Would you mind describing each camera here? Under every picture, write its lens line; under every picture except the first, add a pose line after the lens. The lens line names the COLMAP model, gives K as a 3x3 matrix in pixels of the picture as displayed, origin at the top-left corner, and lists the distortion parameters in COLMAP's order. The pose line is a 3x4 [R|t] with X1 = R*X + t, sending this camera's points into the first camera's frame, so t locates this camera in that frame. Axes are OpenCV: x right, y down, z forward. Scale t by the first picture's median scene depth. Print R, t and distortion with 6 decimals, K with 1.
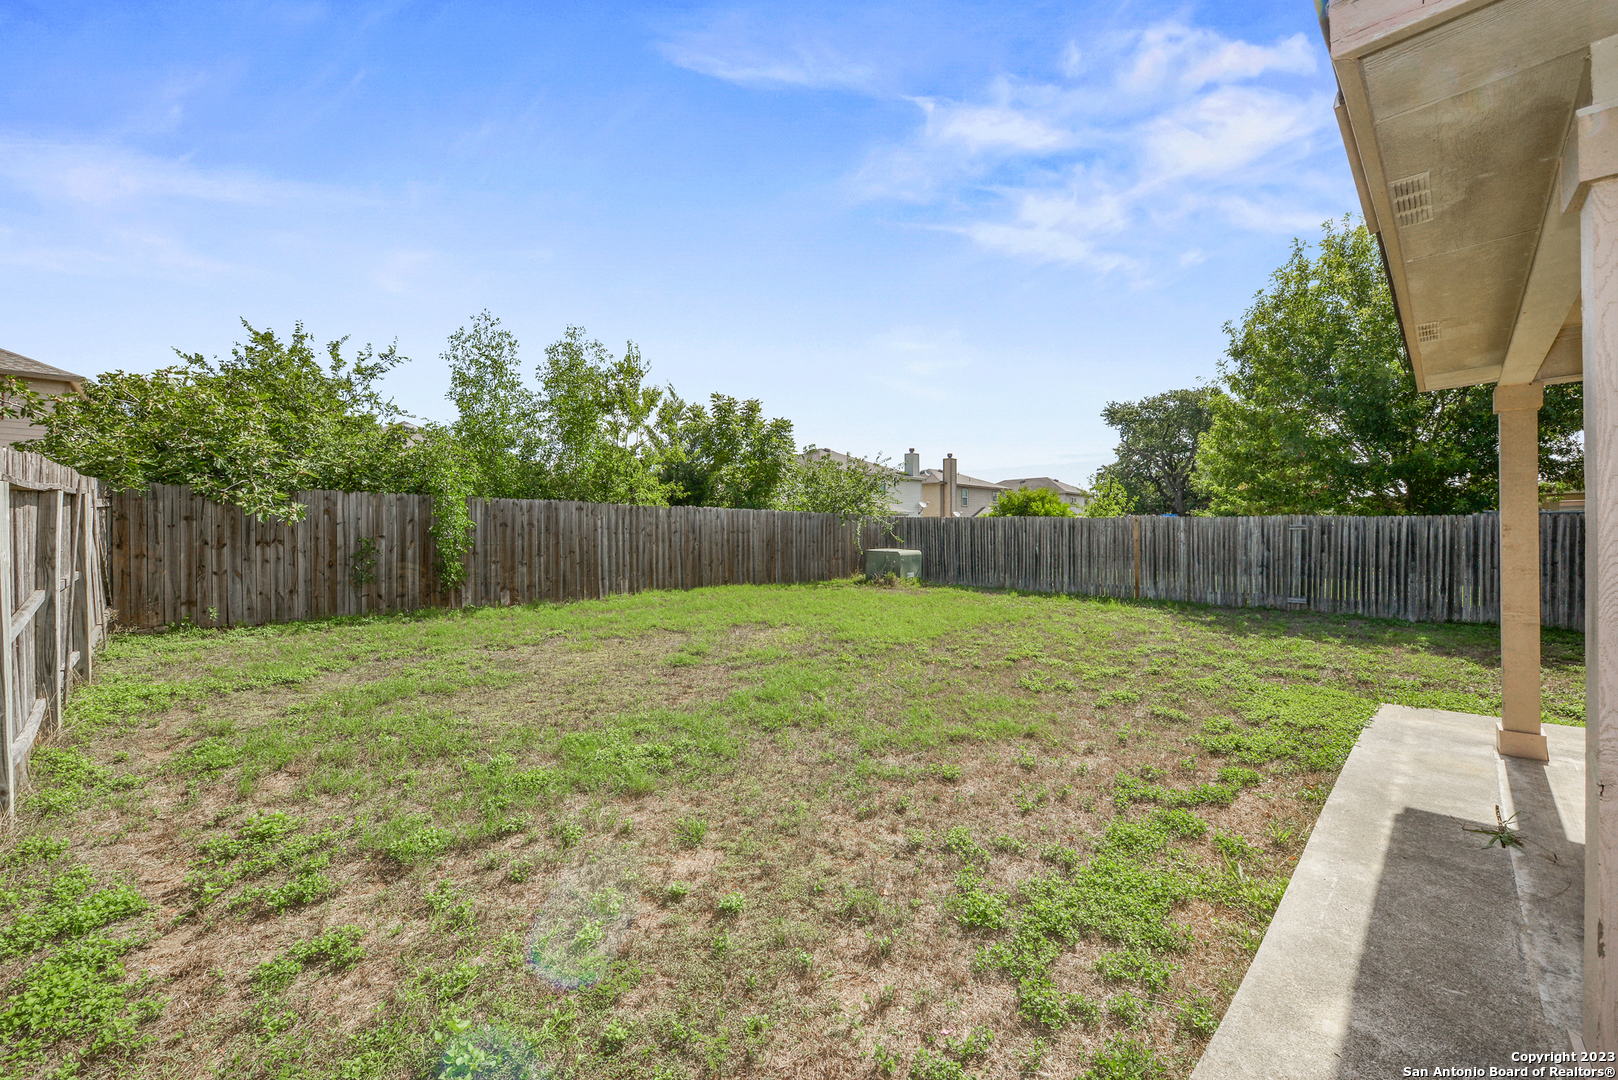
lens RADIAL K [[654.5, 0, 814.7], [0, 654.5, 530.8], [0, 0, 1]] dist [-0.001758, -0.000163]
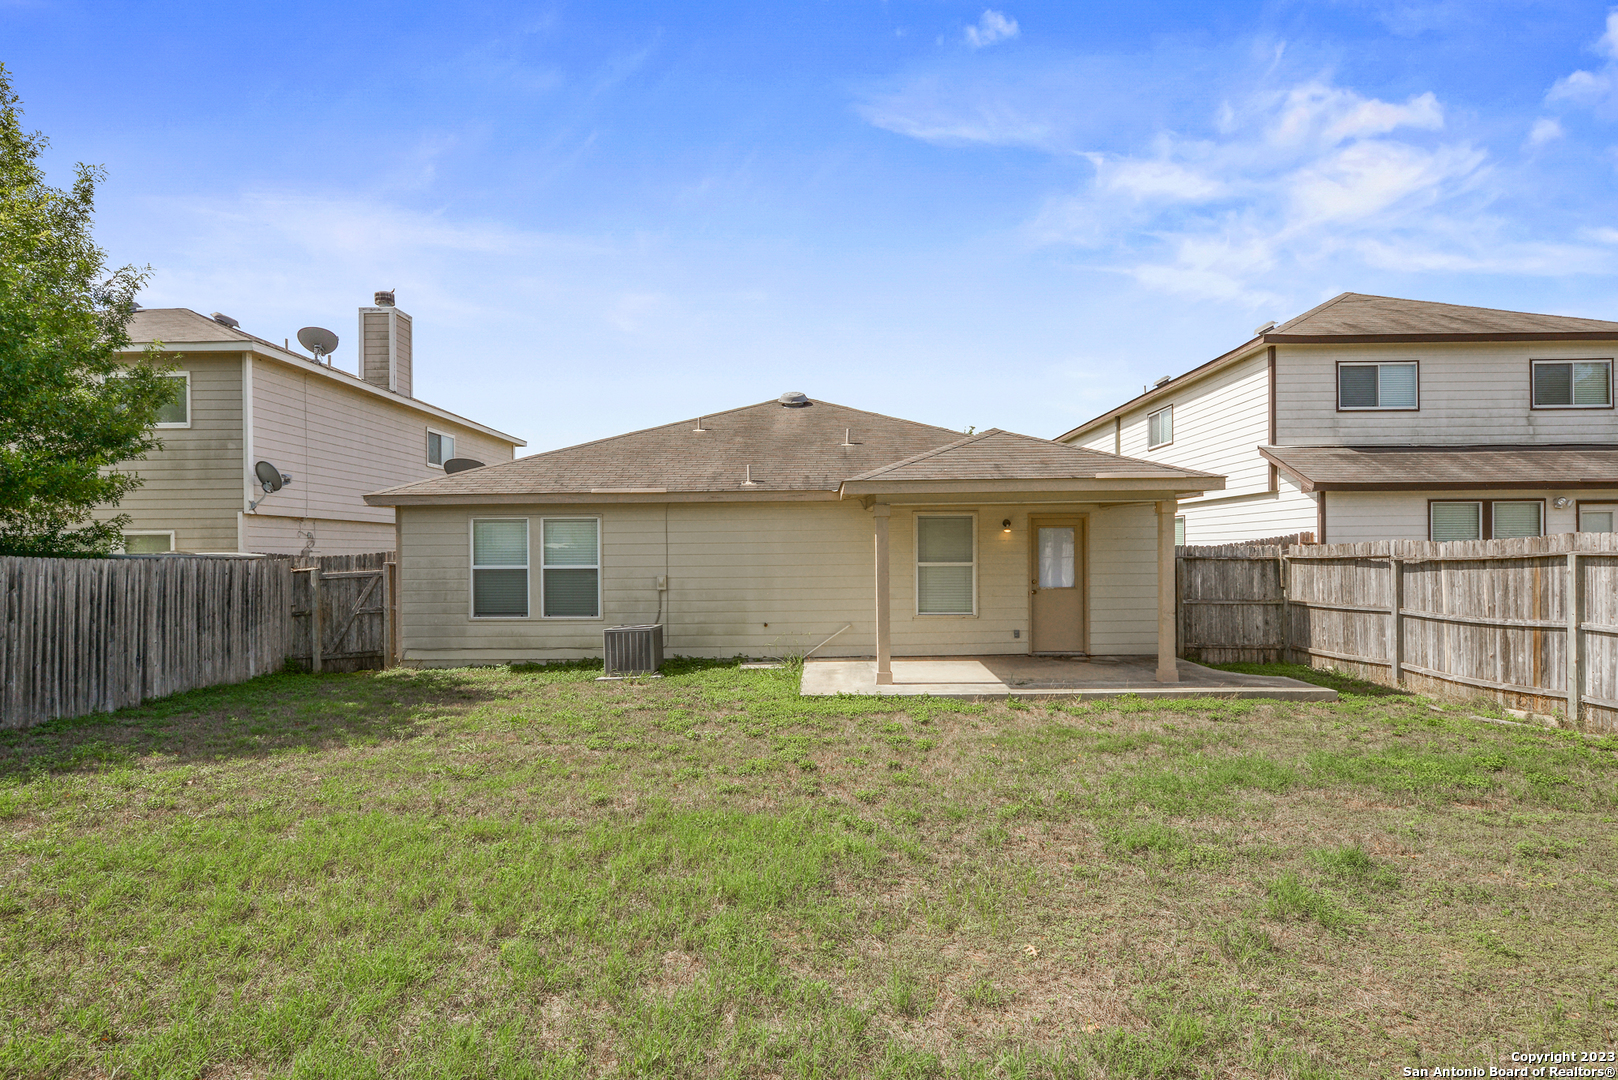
lens RADIAL K [[842.2, 0, 809.0], [0, 842.2, 540.0], [0, 0, 1]] dist [-0.001510, -0.000570]
pose [[-0.691025, 0.022678, 0.722475, -0.231668], [0.007306, 0.999676, -0.024391, -0.015667], [-0.722794, -0.011576, -0.690967, 1.047072]]
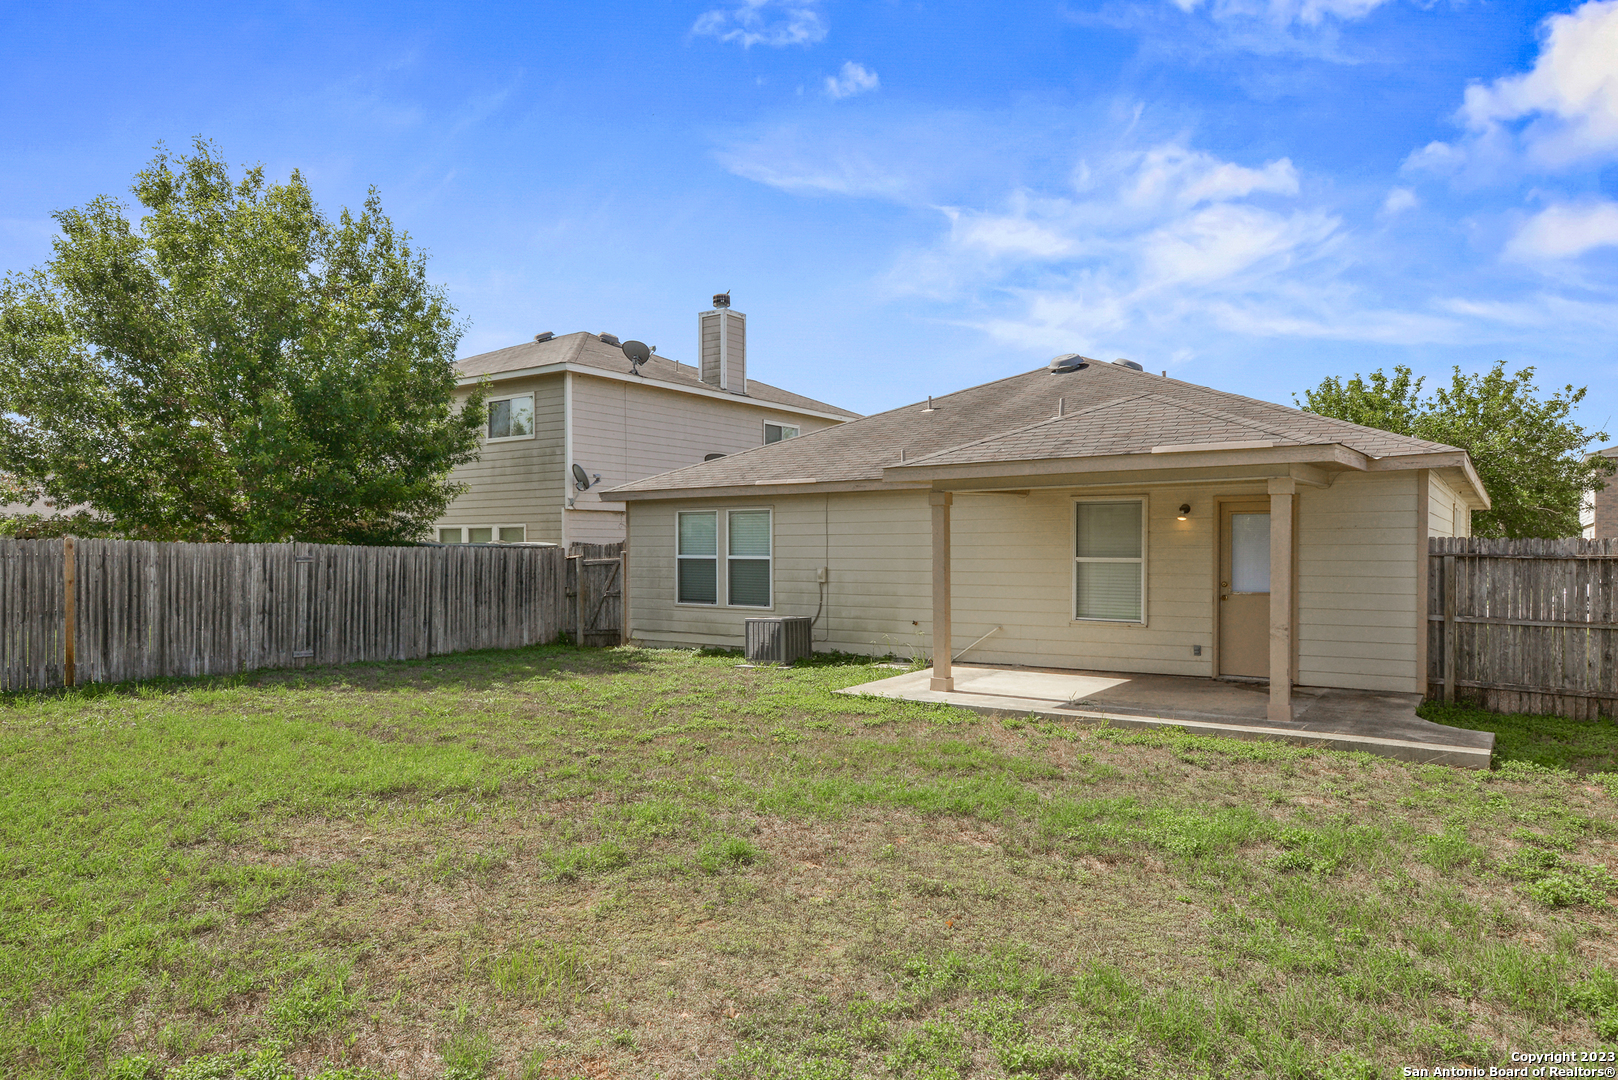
lens RADIAL K [[1013.5, 0, 809.0], [0, 1013.5, 540.0], [0, 0, 1]] dist [-0.000628, -0.000485]
pose [[-0.166671, 0.012493, 0.985933, -0.582963], [-0.003977, 0.999903, -0.013342, -0.015220], [-0.986005, -0.006145, -0.166605, 0.649957]]
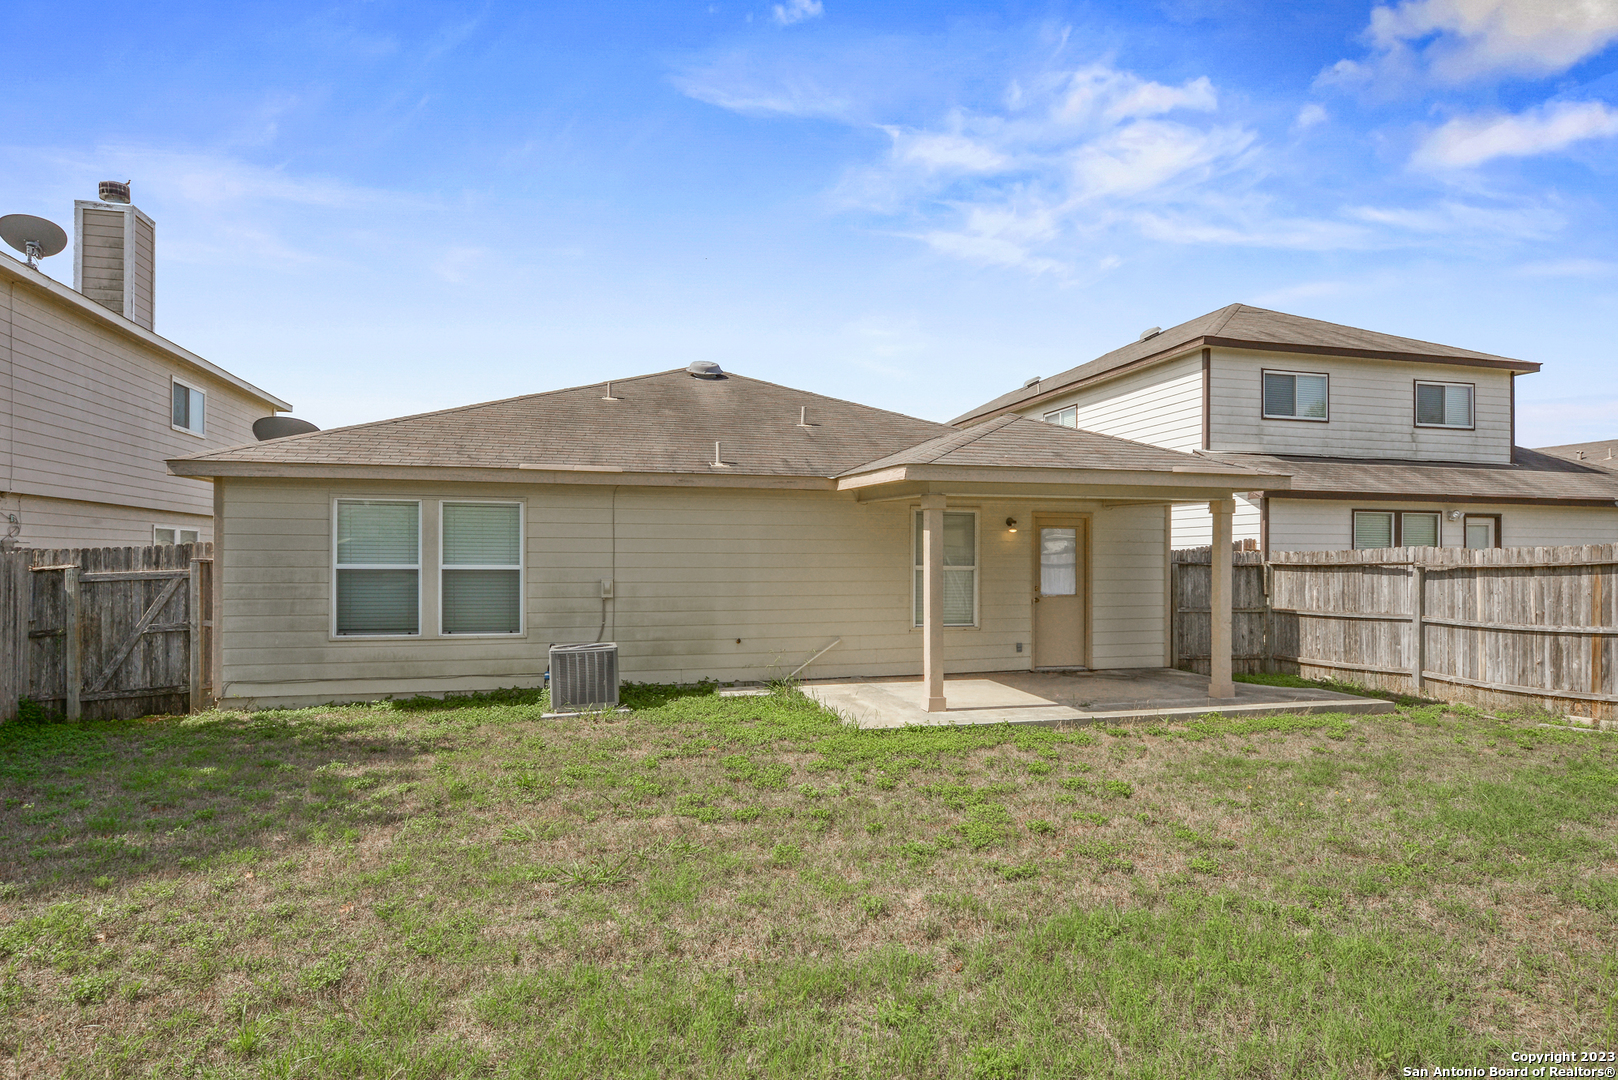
lens RADIAL K [[913.7, 0, 822.0], [0, 913.7, 544.5], [0, 0, 1]] dist [-0.002068, -0.001644]
pose [[-0.866249, 0.010000, 0.499512, 0.050875], [-0.002121, 0.999717, -0.023692, -0.011219], [-0.499607, -0.021582, -0.865983, 1.120538]]
